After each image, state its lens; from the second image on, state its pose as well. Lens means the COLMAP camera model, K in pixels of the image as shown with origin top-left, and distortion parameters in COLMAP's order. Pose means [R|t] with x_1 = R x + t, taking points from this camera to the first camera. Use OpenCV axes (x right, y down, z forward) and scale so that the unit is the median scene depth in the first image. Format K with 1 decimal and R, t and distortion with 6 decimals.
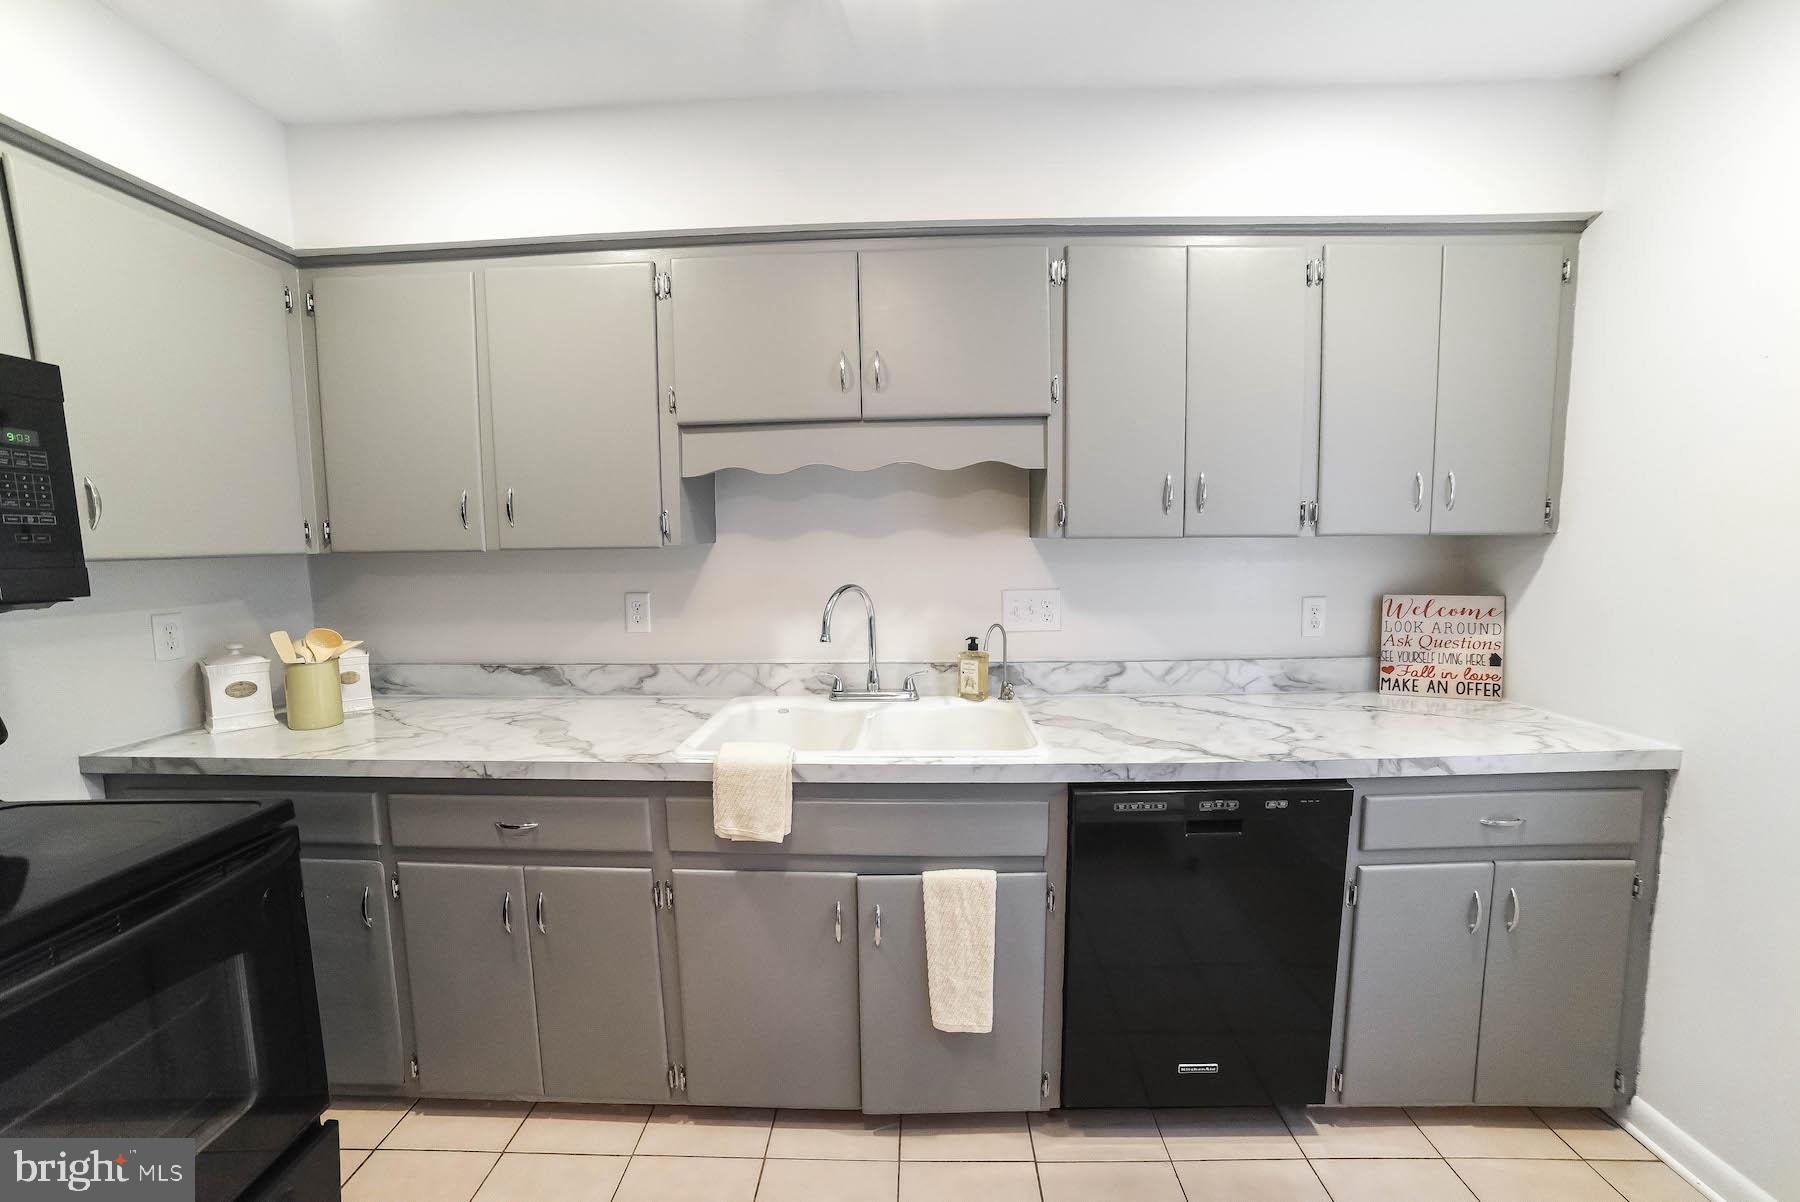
lens RADIAL K [[707.7, 0, 900.4], [0, 707.7, 612.3], [0, 0, 1]] dist [-0.094666, 0.037243]
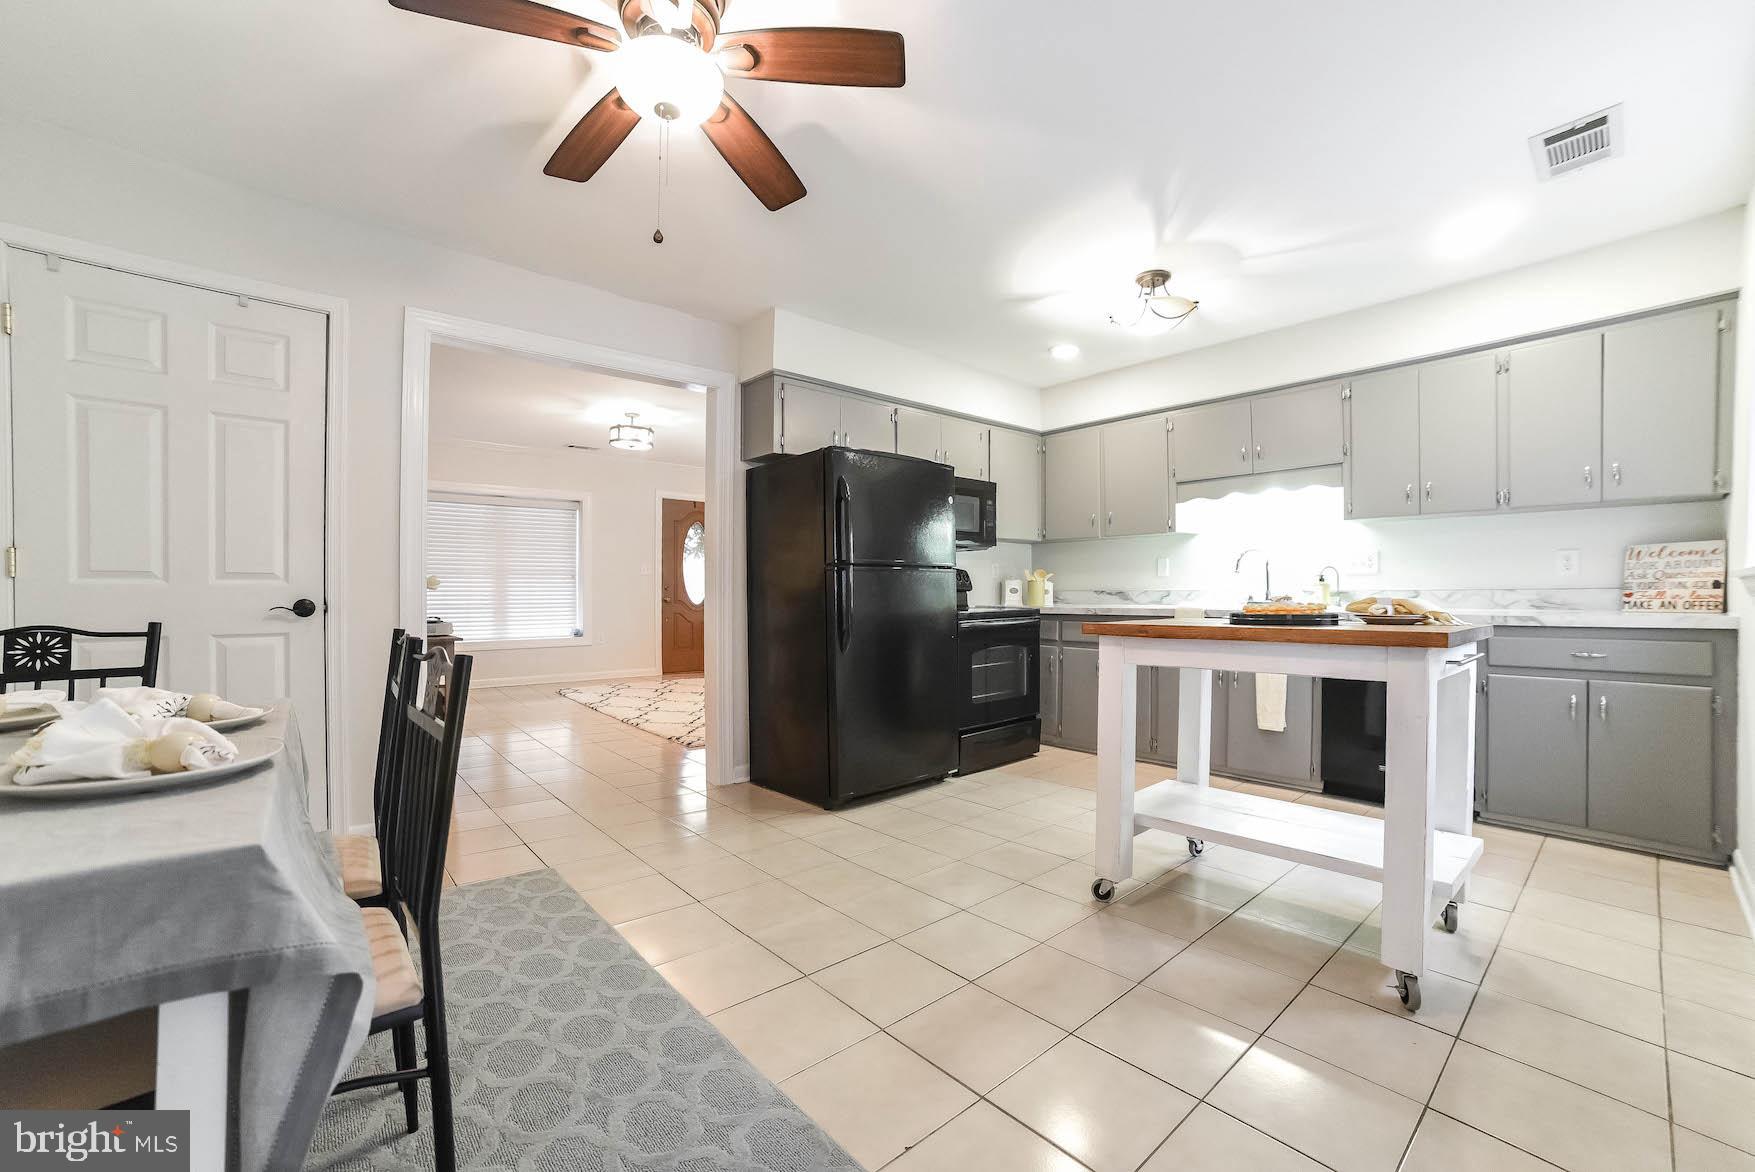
lens RADIAL K [[711.2, 0, 880.5], [0, 711.2, 593.1], [0, 0, 1]] dist [-0.082986, 0.029808]
pose [[0.671168, 0.012502, -0.741200, 0.780837], [-0.082323, 0.994930, -0.057763, 0.331228], [0.736720, 0.099786, 0.668794, -1.313401]]
